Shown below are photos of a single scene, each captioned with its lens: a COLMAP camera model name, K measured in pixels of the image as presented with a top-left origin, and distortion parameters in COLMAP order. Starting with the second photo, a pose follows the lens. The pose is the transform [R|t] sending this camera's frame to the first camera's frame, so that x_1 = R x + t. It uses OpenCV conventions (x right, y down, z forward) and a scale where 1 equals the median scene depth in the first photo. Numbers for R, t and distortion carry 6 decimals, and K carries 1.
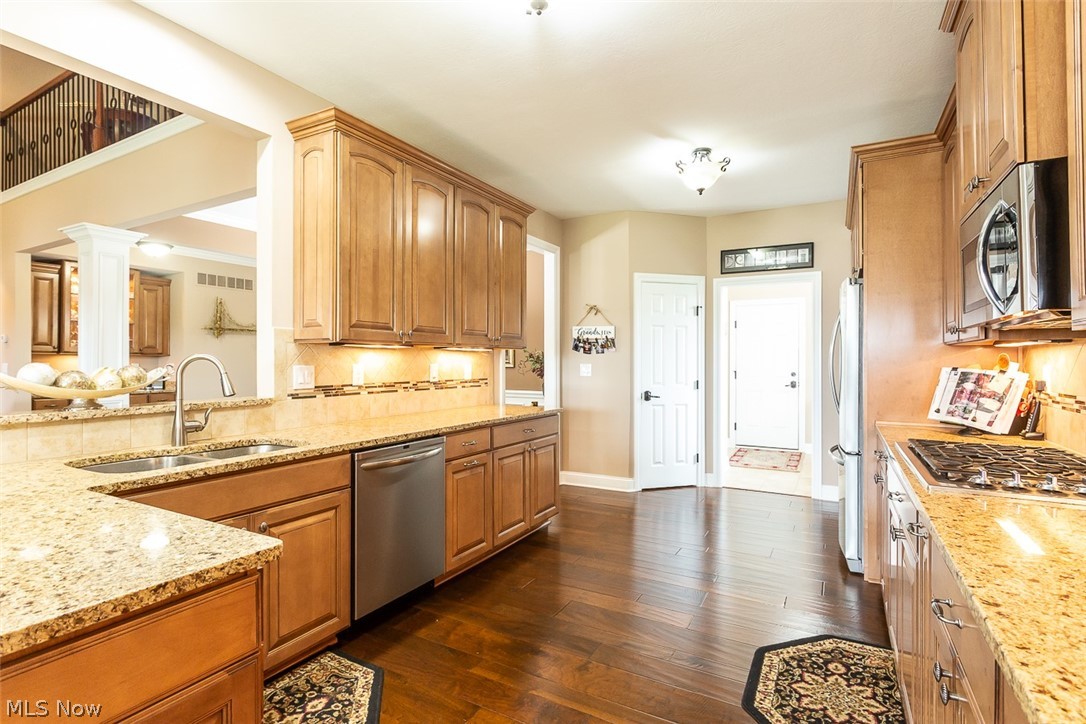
lens RADIAL K [[526.5, 0, 546.0], [0, 526.5, 359.4], [0, 0, 1]] dist [-0.001440, -0.001181]
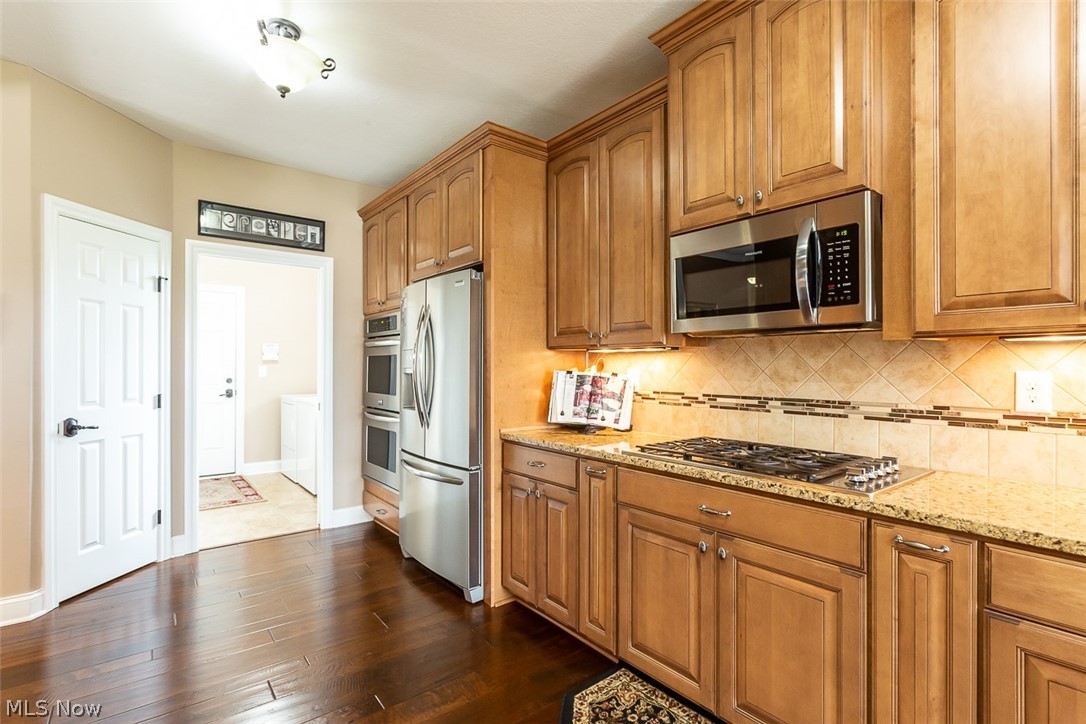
lens RADIAL K [[526.5, 0, 543.7], [0, 526.5, 366.0], [0, 0, 1]] dist [-0.001440, -0.001181]
pose [[0.393678, 0.000782, 0.919248, -0.212026], [-0.006153, 0.999979, 0.001784, 0.004093], [-0.919228, -0.006359, 0.393675, 0.629051]]
